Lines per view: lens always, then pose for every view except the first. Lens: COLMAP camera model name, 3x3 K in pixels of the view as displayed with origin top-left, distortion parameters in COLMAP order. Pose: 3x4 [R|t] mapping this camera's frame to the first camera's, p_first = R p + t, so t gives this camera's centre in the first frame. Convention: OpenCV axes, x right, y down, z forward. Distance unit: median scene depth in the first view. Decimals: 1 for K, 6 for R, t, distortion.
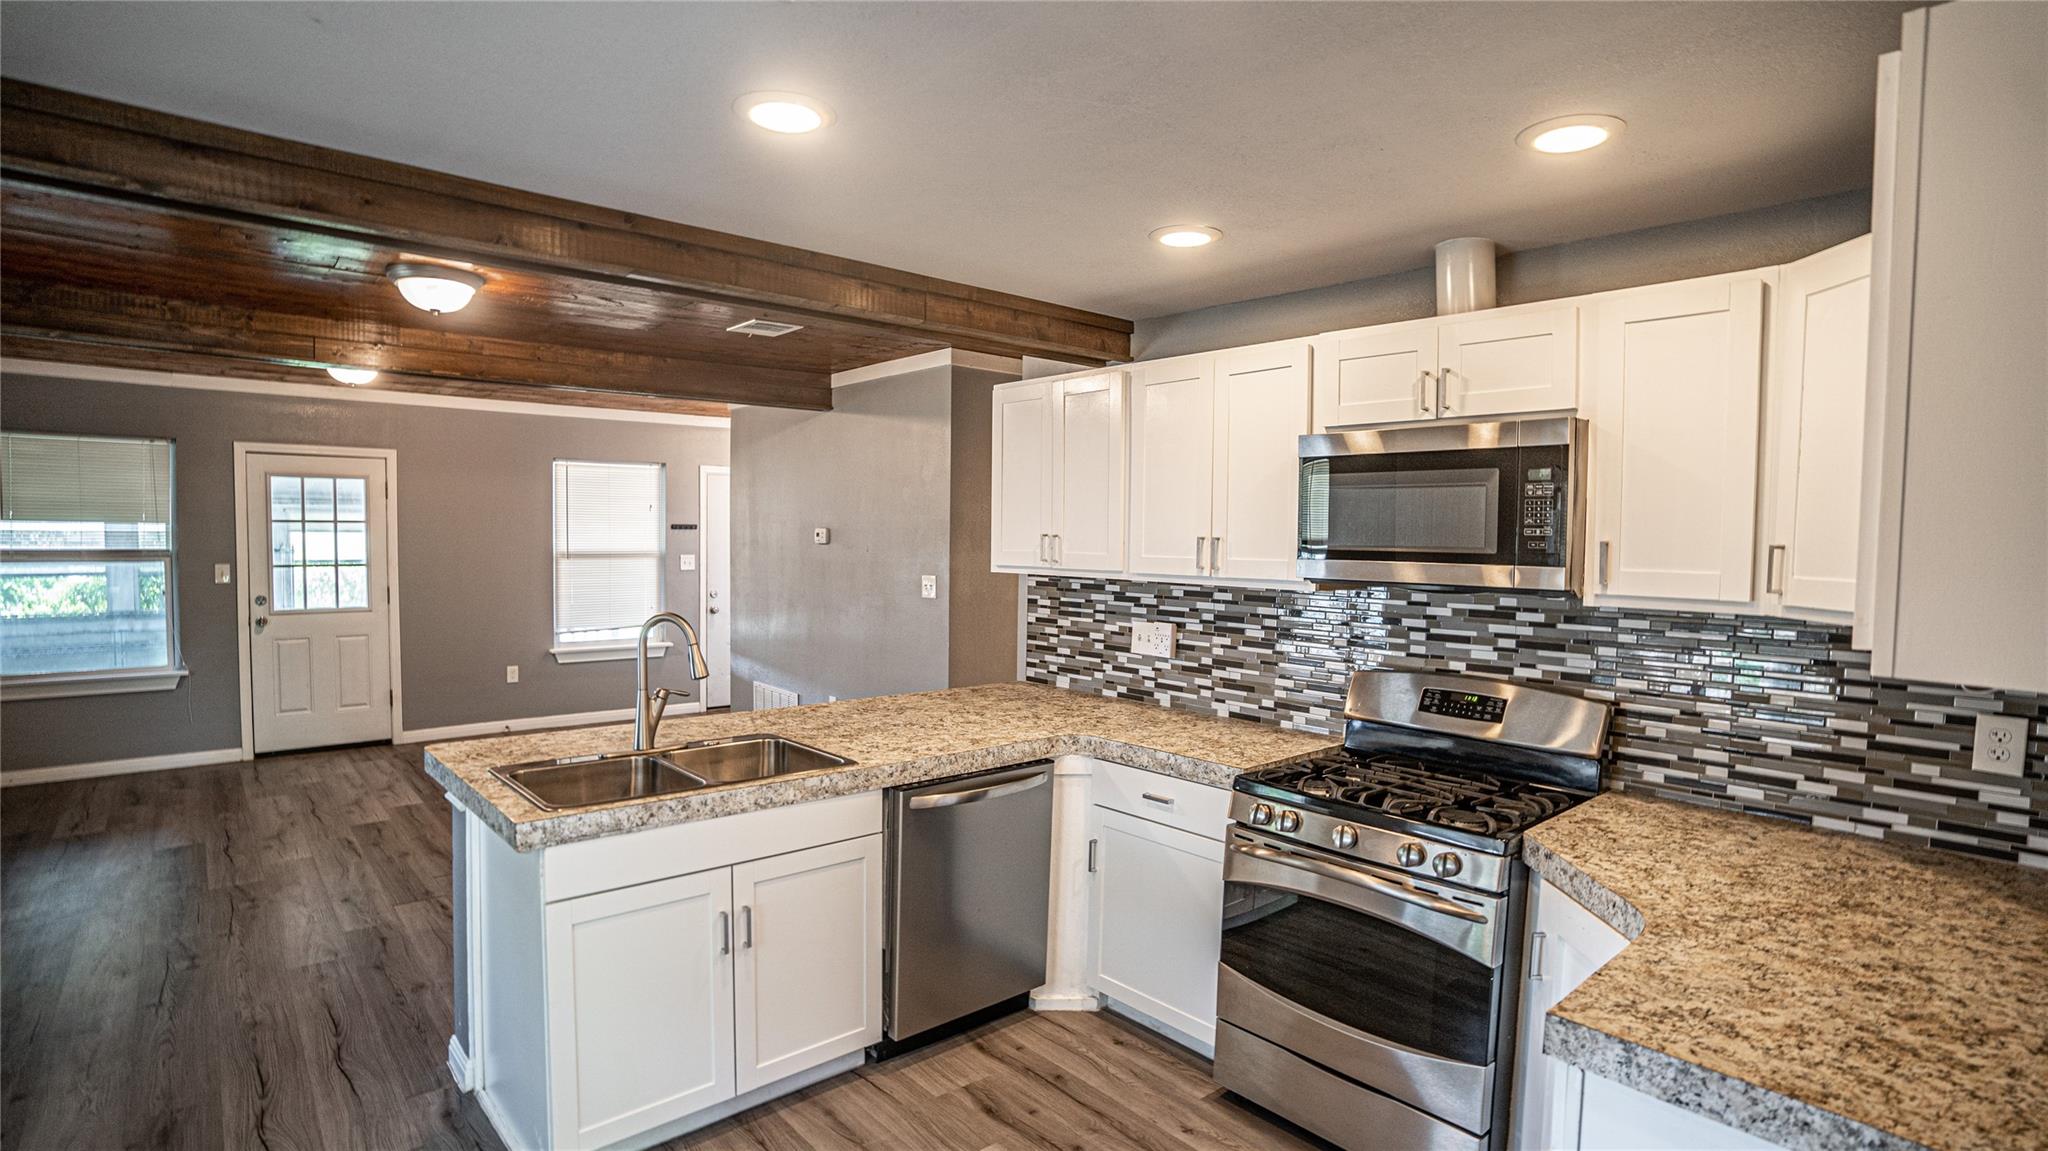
lens RADIAL K [[1005.6, 0, 1023.5], [0, 1005.6, 577.0], [0, 0, 1]] dist [-0.042306, 0.005879]
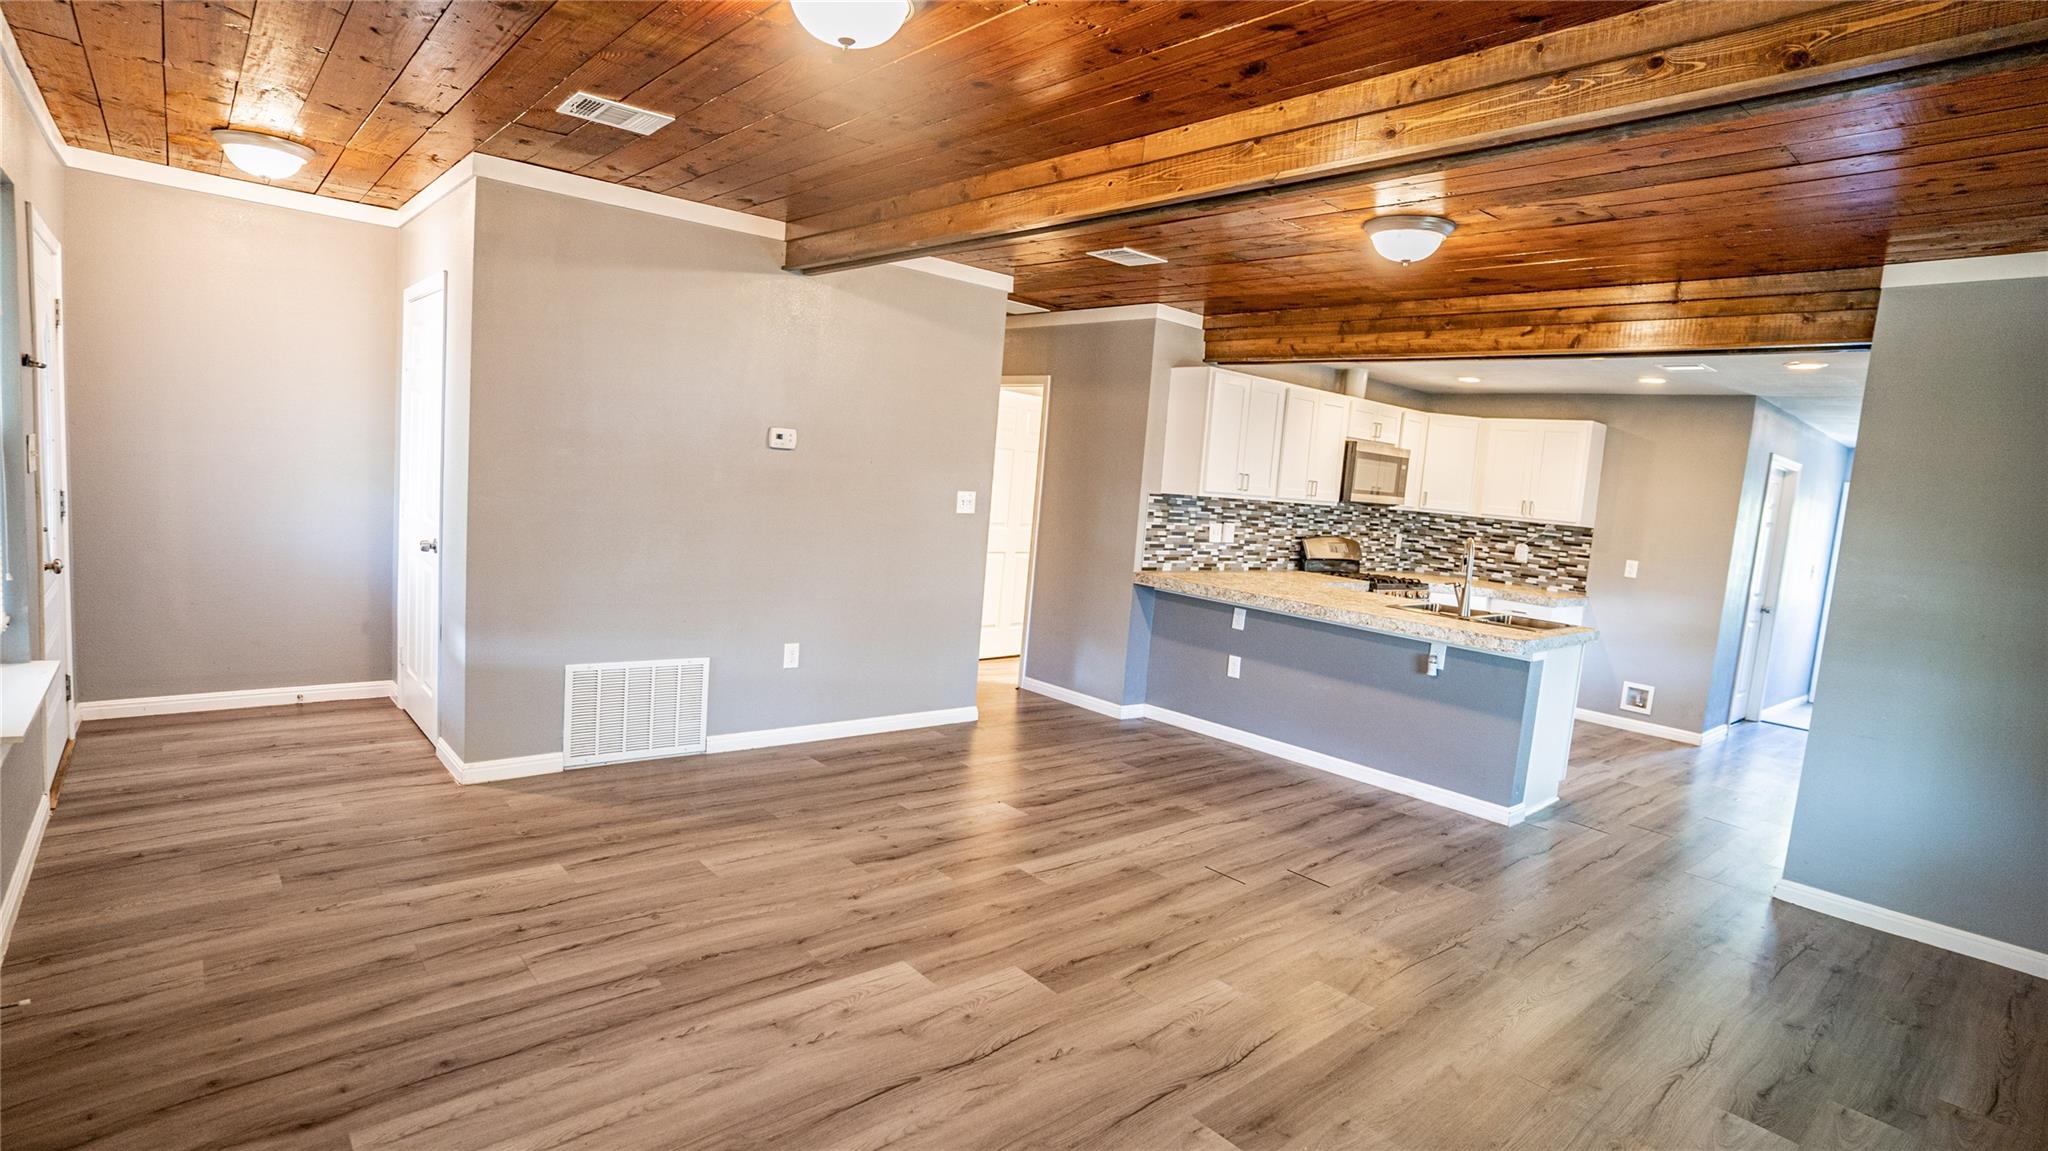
lens RADIAL K [[1005.6, 0, 1040.0], [0, 1005.6, 588.2], [0, 0, 1]] dist [-0.042306, 0.005879]
pose [[-0.021502, -0.131088, 0.991138, -1.401229], [-0.038837, 0.990728, 0.130191, -0.049285], [-0.999014, -0.035693, -0.026394, 1.201567]]
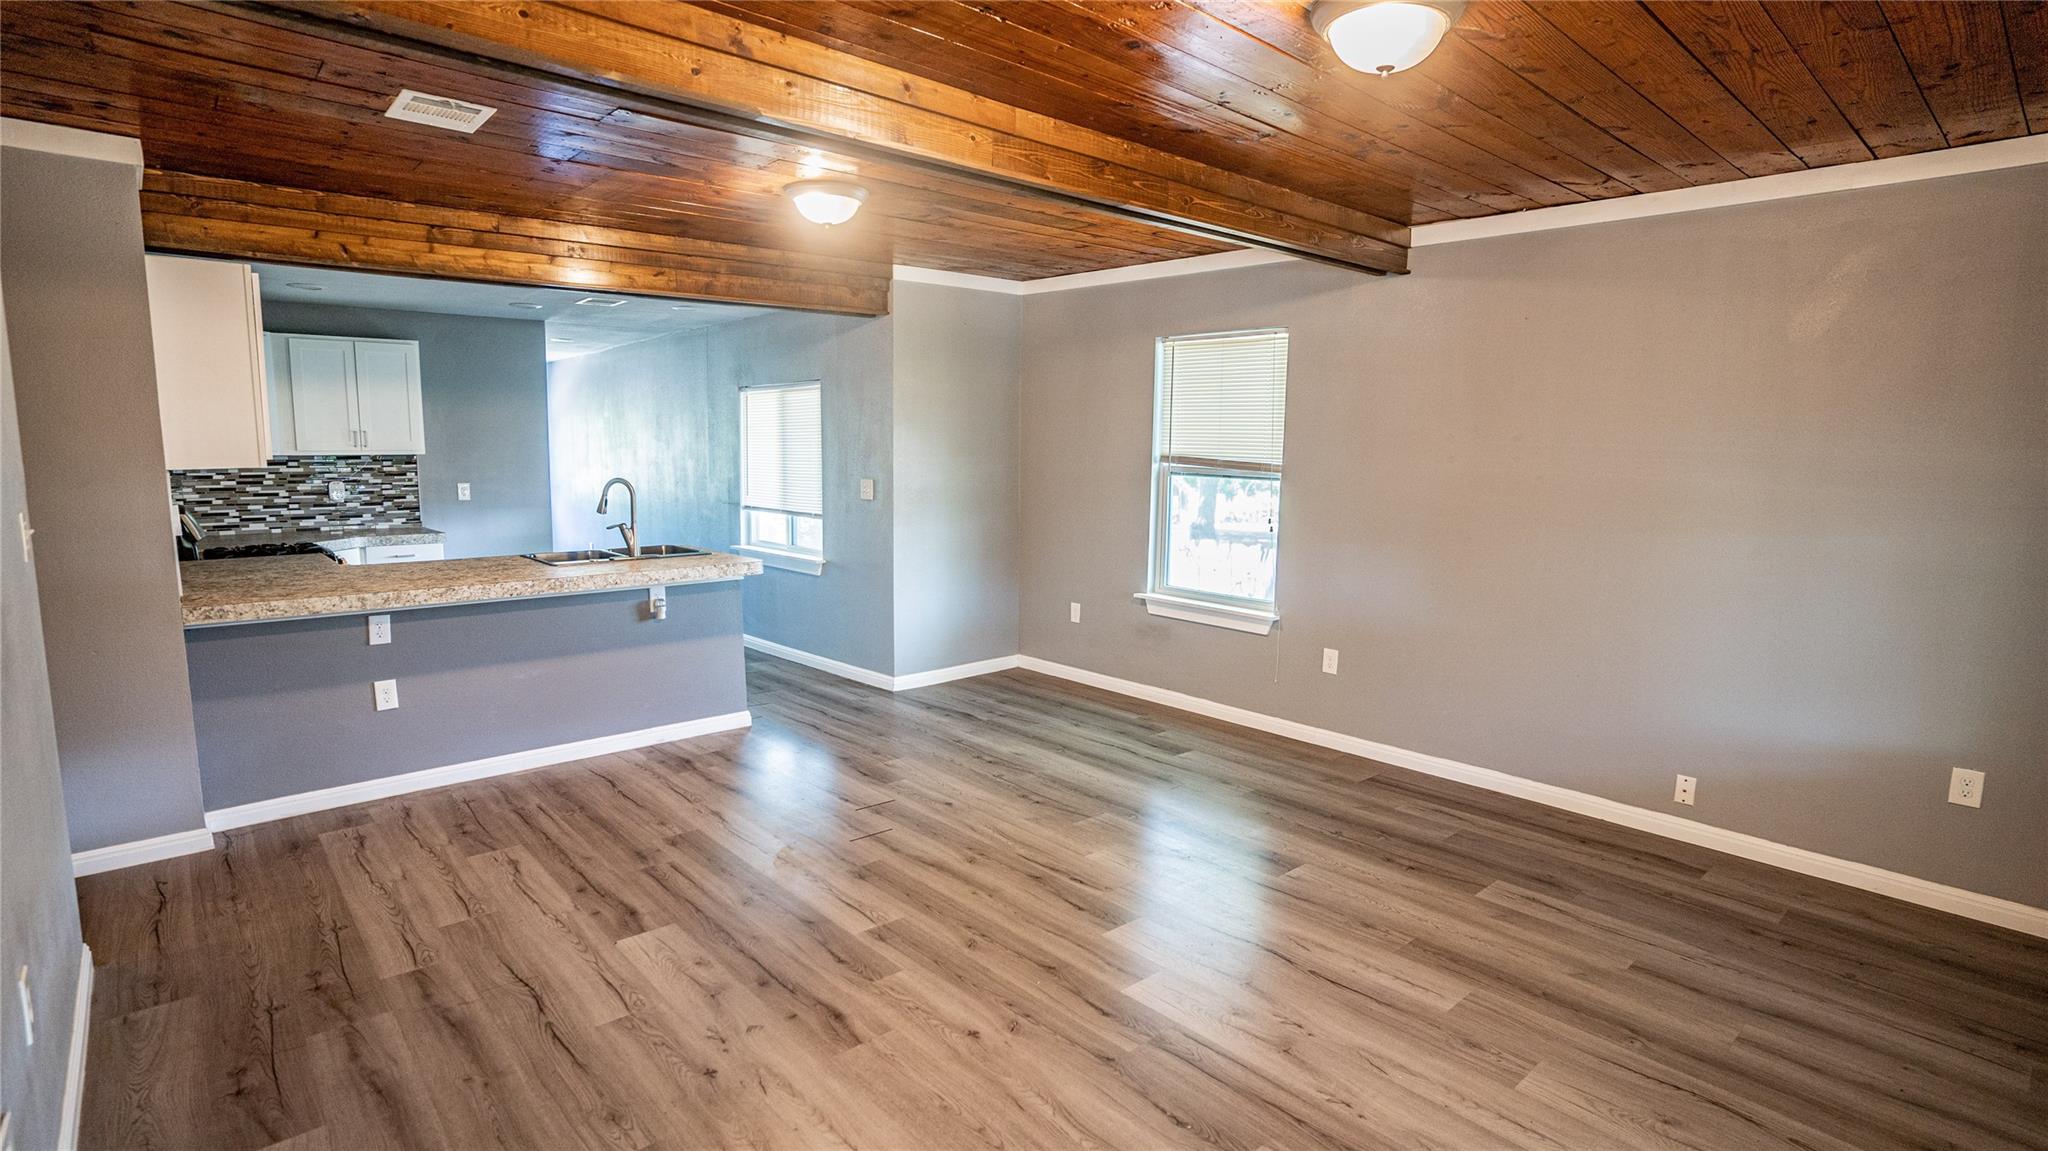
lens RADIAL K [[1005.6, 0, 1019.3], [0, 1005.6, 586.0], [0, 0, 1]] dist [-0.042306, 0.005879]
pose [[-0.999566, -0.020708, -0.020958, -0.685484], [-0.024213, 0.982646, 0.183903, -0.076404], [0.016786, 0.184331, -0.982721, 1.837078]]
